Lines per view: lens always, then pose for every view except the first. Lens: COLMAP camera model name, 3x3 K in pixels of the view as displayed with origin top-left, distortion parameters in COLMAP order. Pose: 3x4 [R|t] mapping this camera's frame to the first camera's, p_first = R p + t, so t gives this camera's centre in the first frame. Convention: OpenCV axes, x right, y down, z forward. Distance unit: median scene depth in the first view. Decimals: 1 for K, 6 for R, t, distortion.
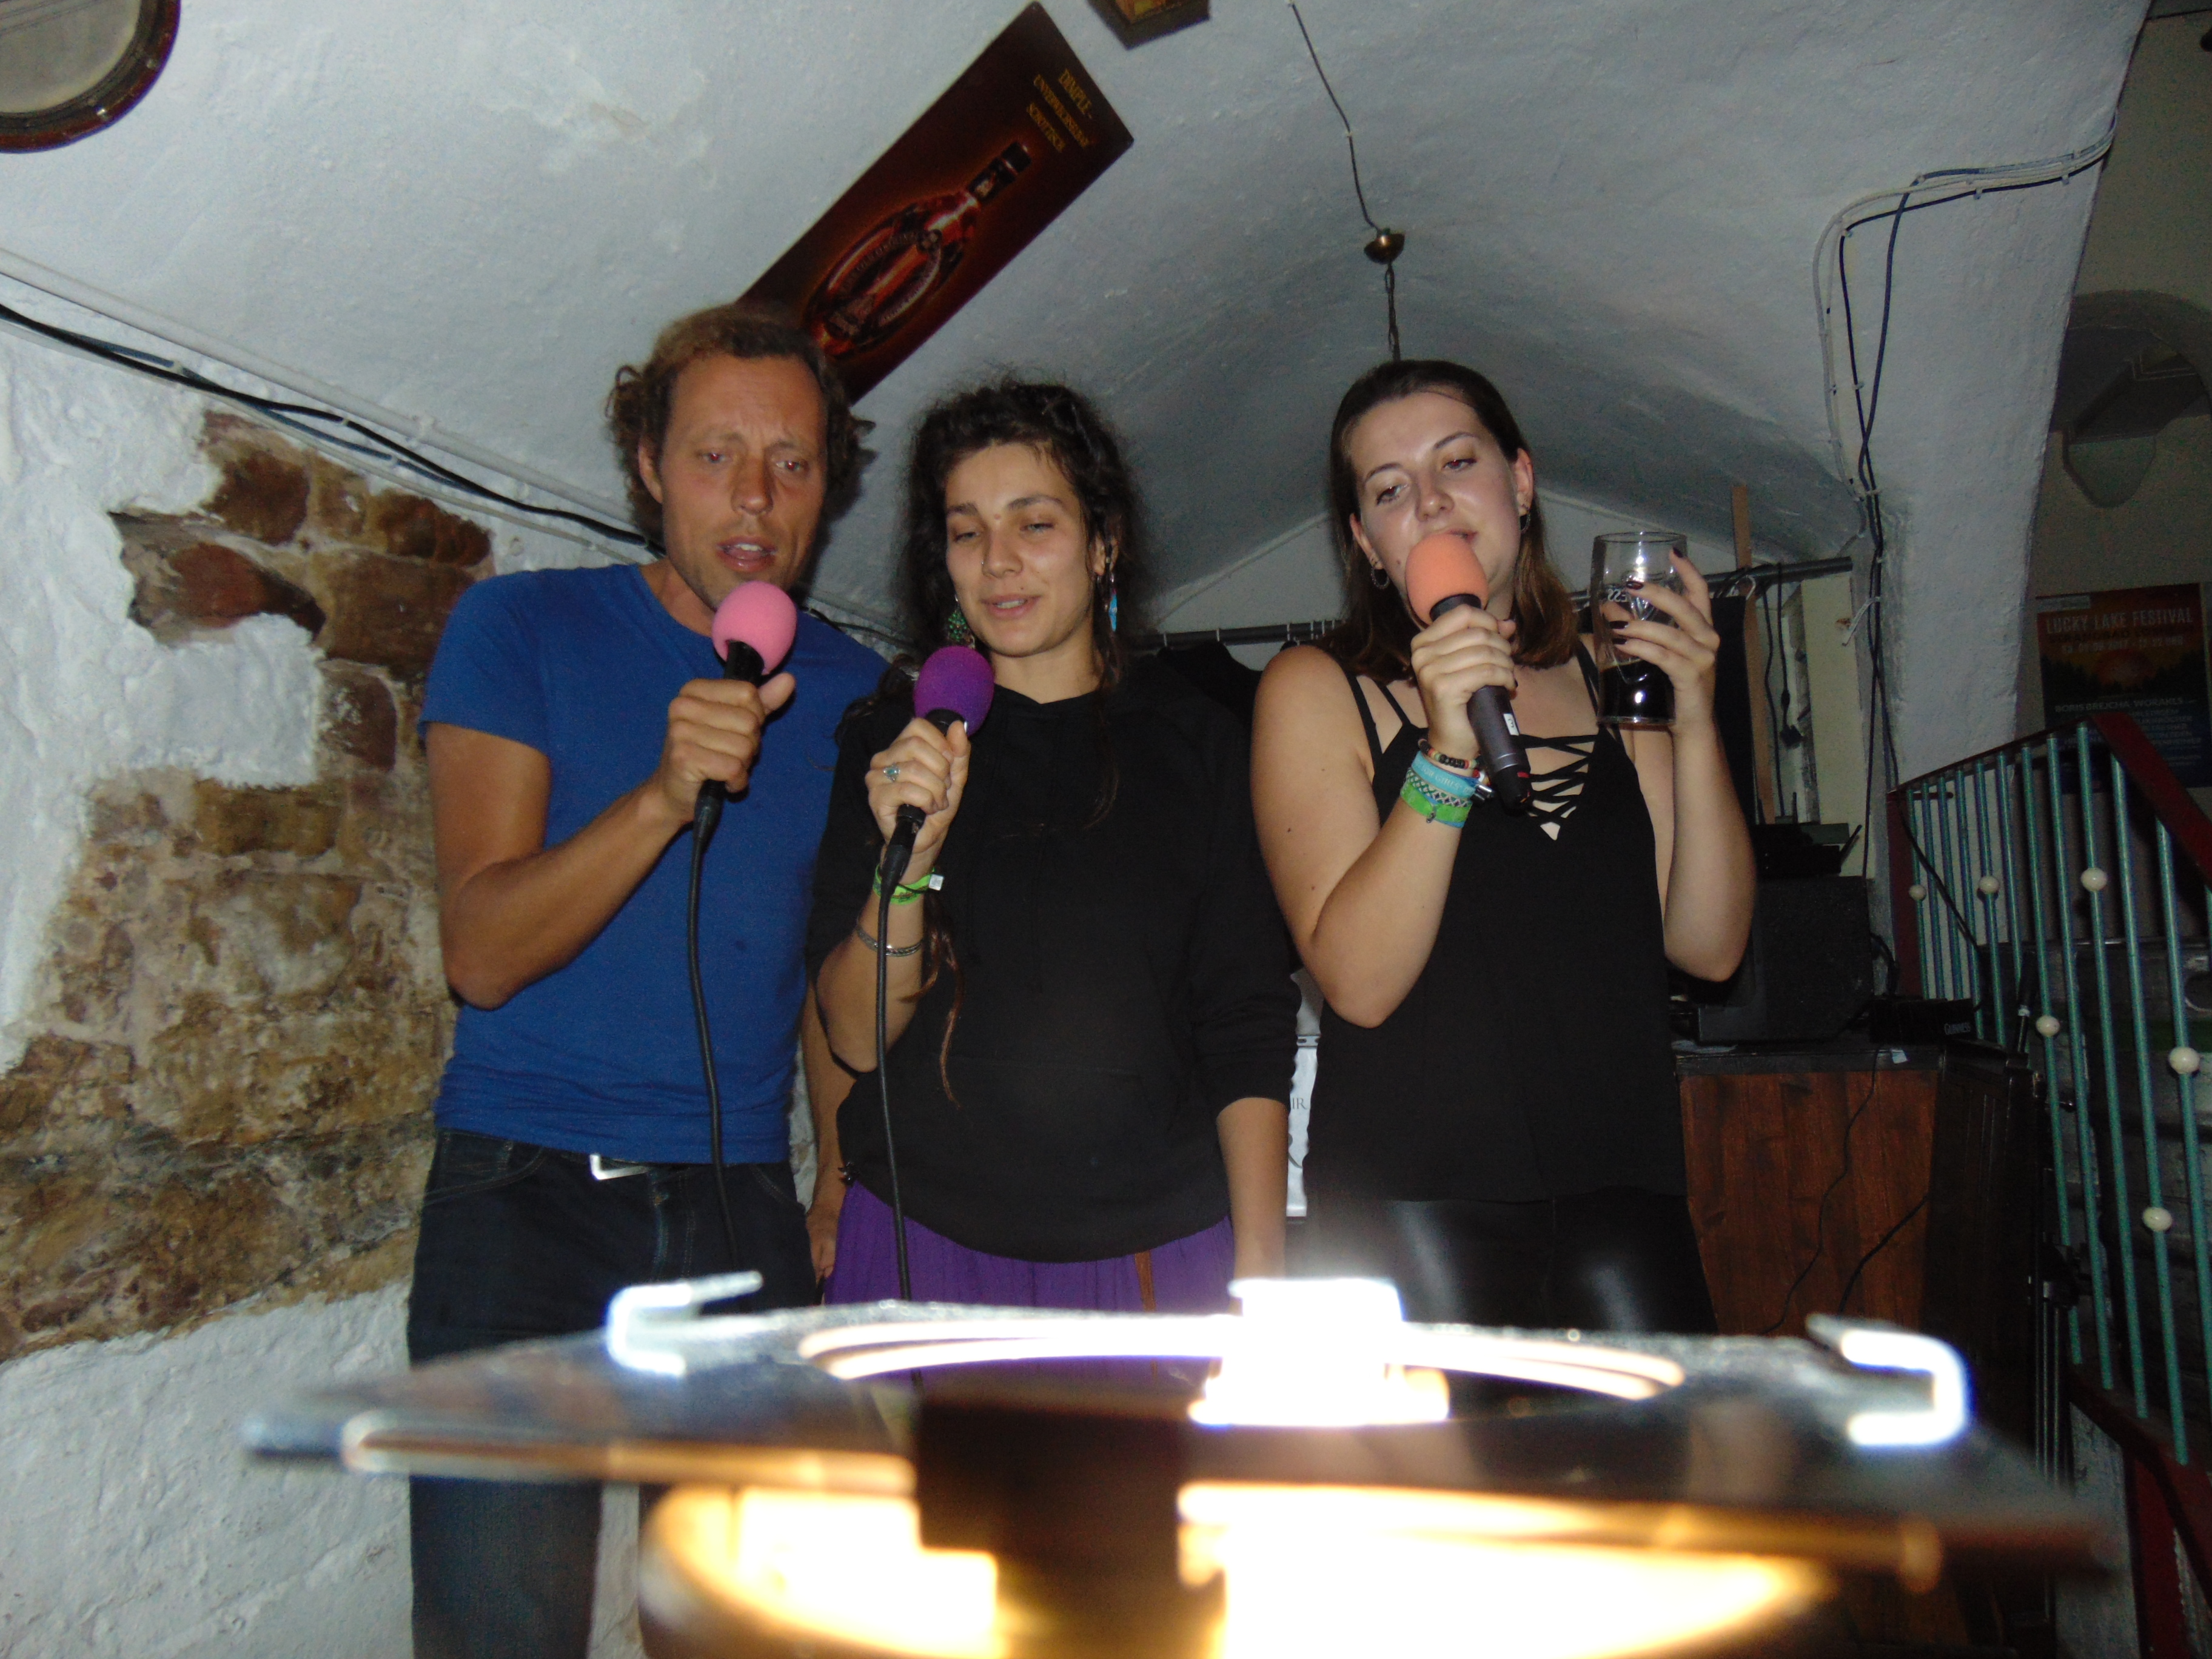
lens RADIAL K [[1623.7, 0, 1103.3], [0, 1623.7, 831.3], [0, 0, 1]] dist [0.000683, -0.000832]
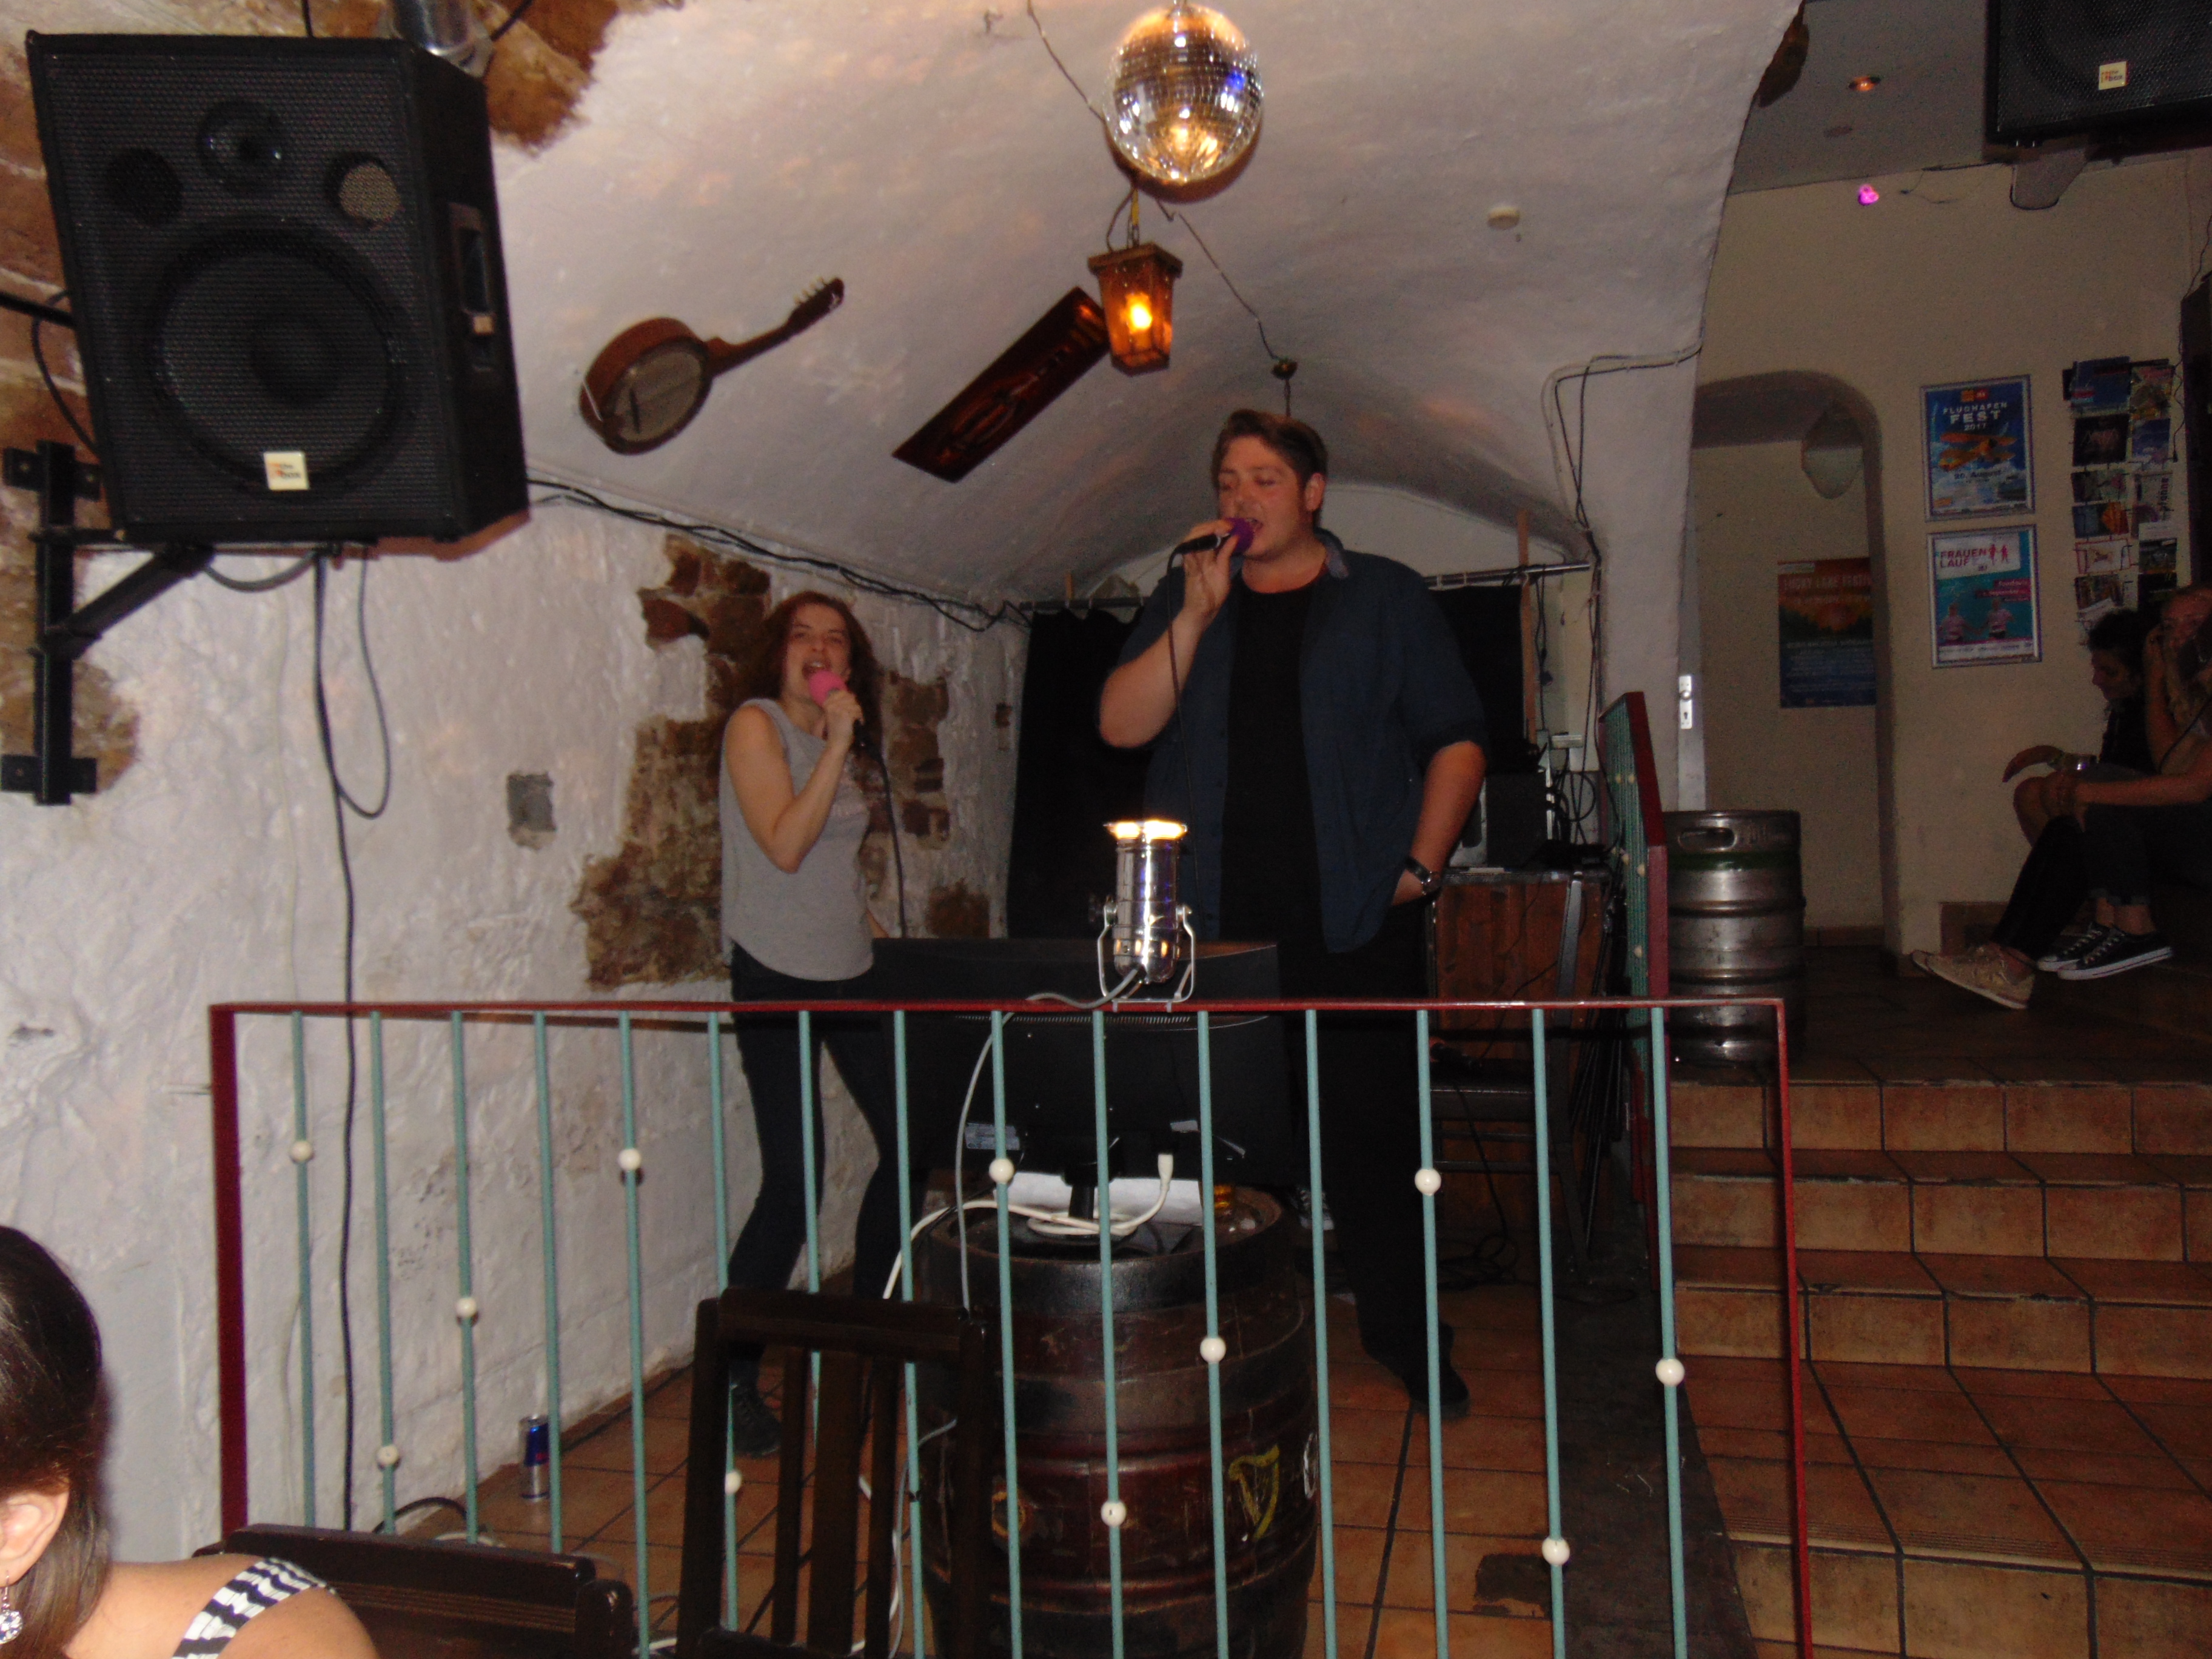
lens RADIAL K [[1626.0, 0, 1106.0], [0, 1626.0, 829.5], [0, 0, 1]] dist [-0.004080, 0.006950]
pose [[0.999760, 0.011721, 0.018531, -0.037216], [-0.013206, 0.996532, 0.082159, -0.060366], [-0.017504, -0.082384, 0.996447, -0.910946]]
